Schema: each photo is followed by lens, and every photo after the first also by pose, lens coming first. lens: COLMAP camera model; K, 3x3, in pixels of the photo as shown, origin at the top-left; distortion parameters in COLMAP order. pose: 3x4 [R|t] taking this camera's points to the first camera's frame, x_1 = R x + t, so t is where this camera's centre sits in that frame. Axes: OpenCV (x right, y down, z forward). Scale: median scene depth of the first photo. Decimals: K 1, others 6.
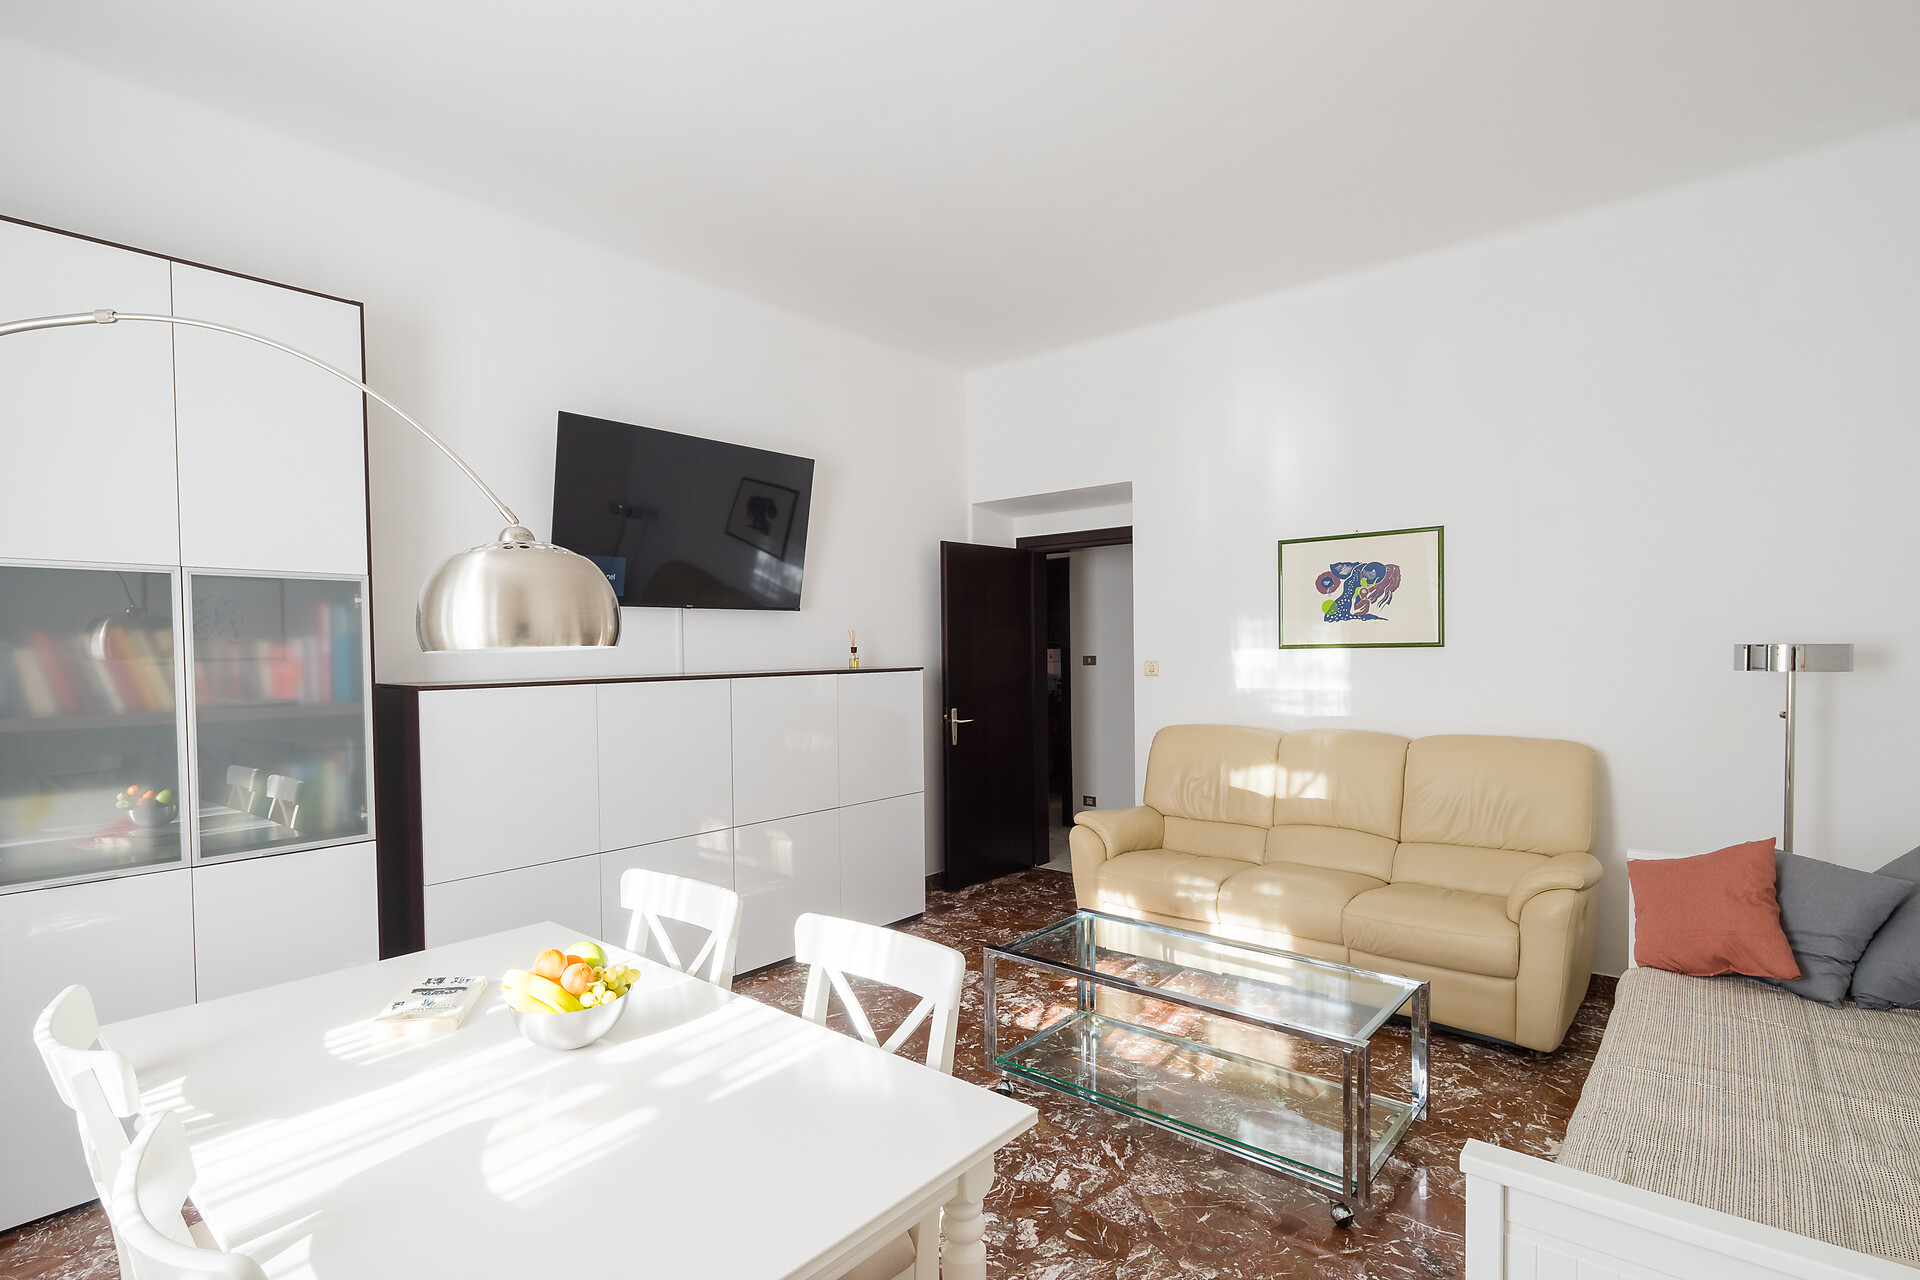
lens RADIAL K [[936.2, 0, 960.4], [0, 936.2, 641.7], [0, 0, 1]] dist [-0.000163, -0.000015]
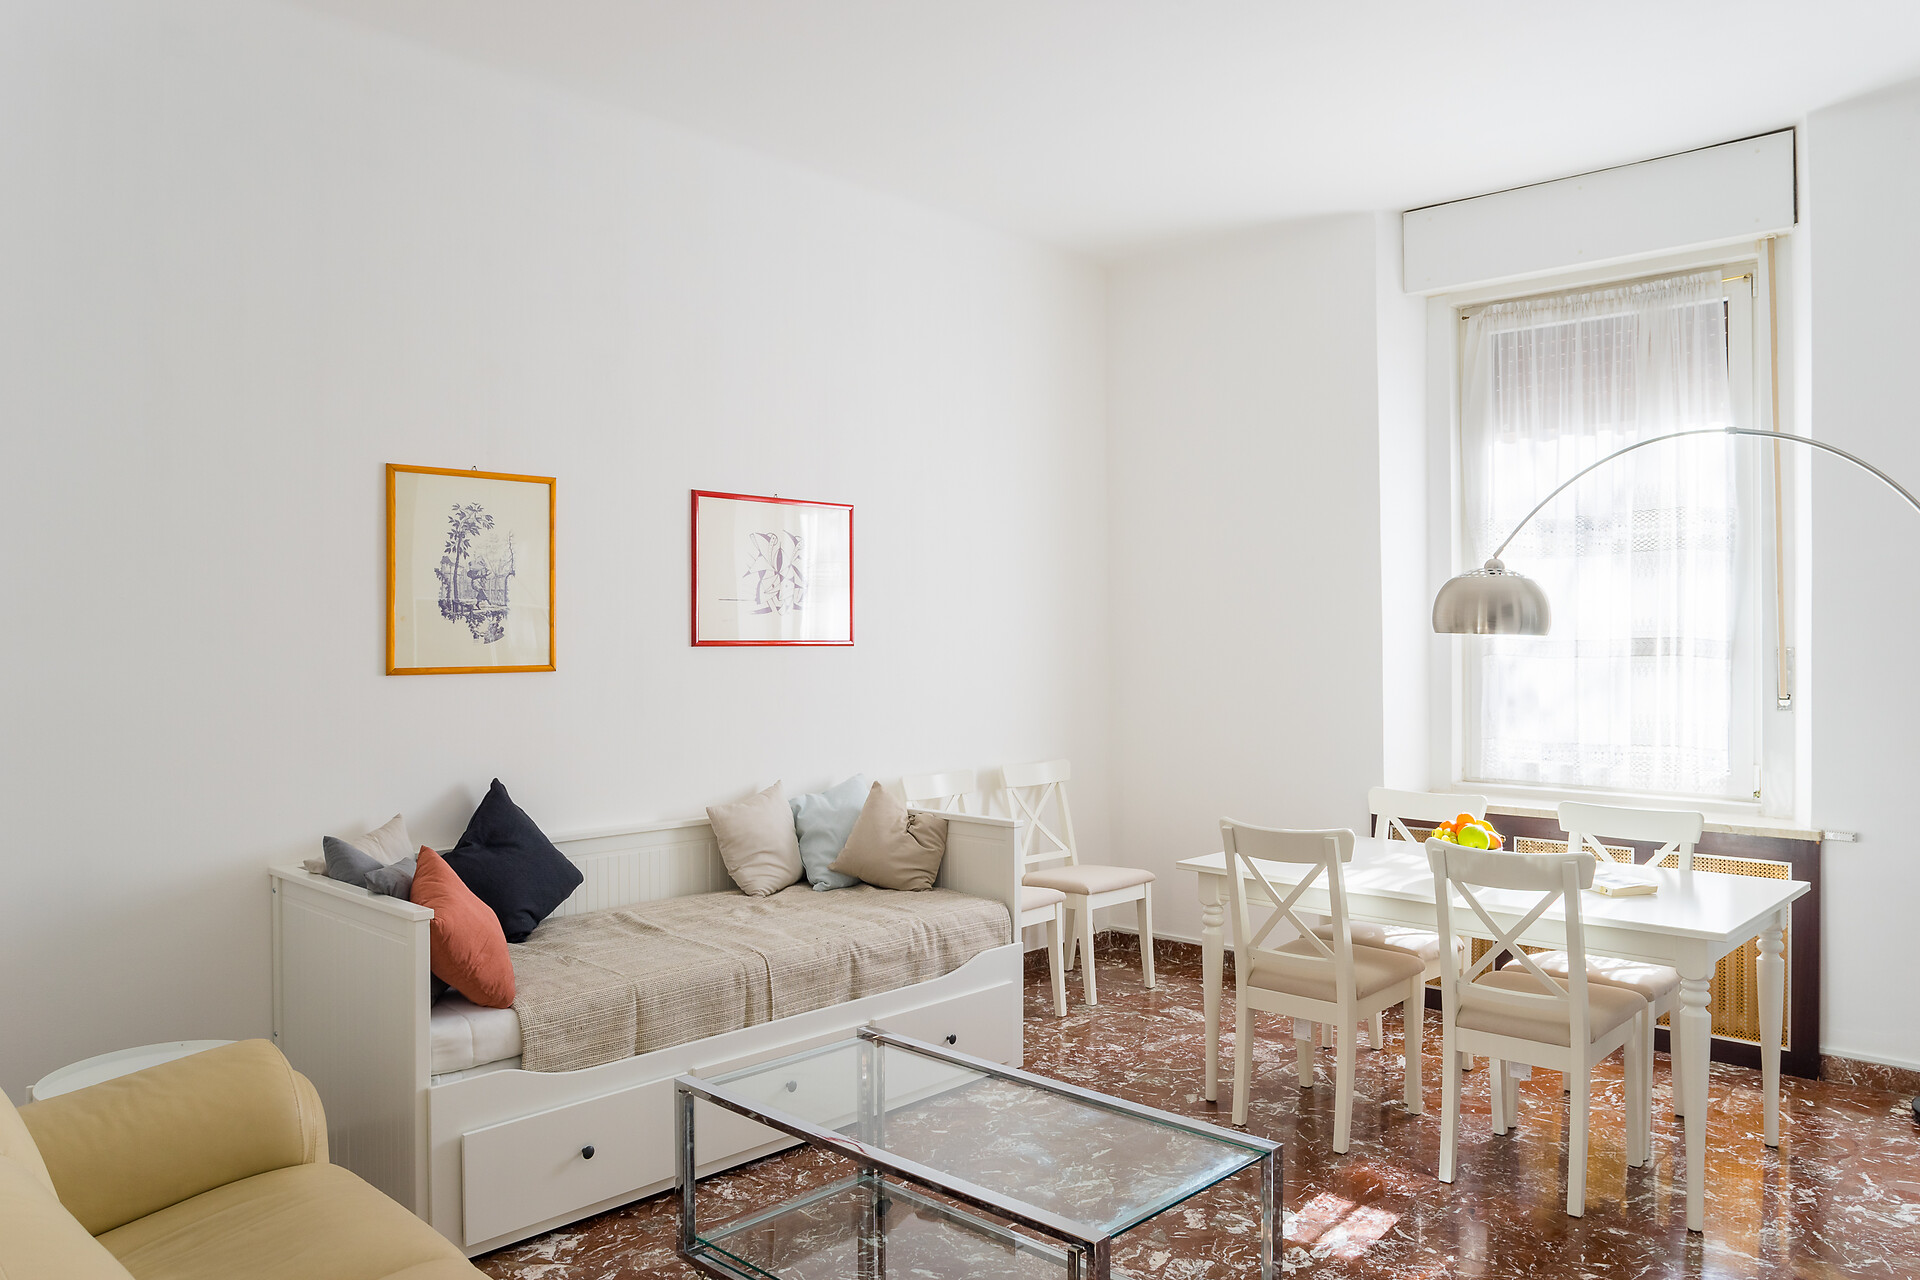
lens RADIAL K [[1360.5, 0, 958.4], [0, 1360.5, 637.1], [0, 0, 1]] dist [-0.000875, -0.000207]
pose [[-0.997835, 0.030731, 0.058146, 0.201403], [0.031887, 0.999310, 0.019059, -0.032259], [-0.057520, 0.020872, -0.998126, 2.246161]]
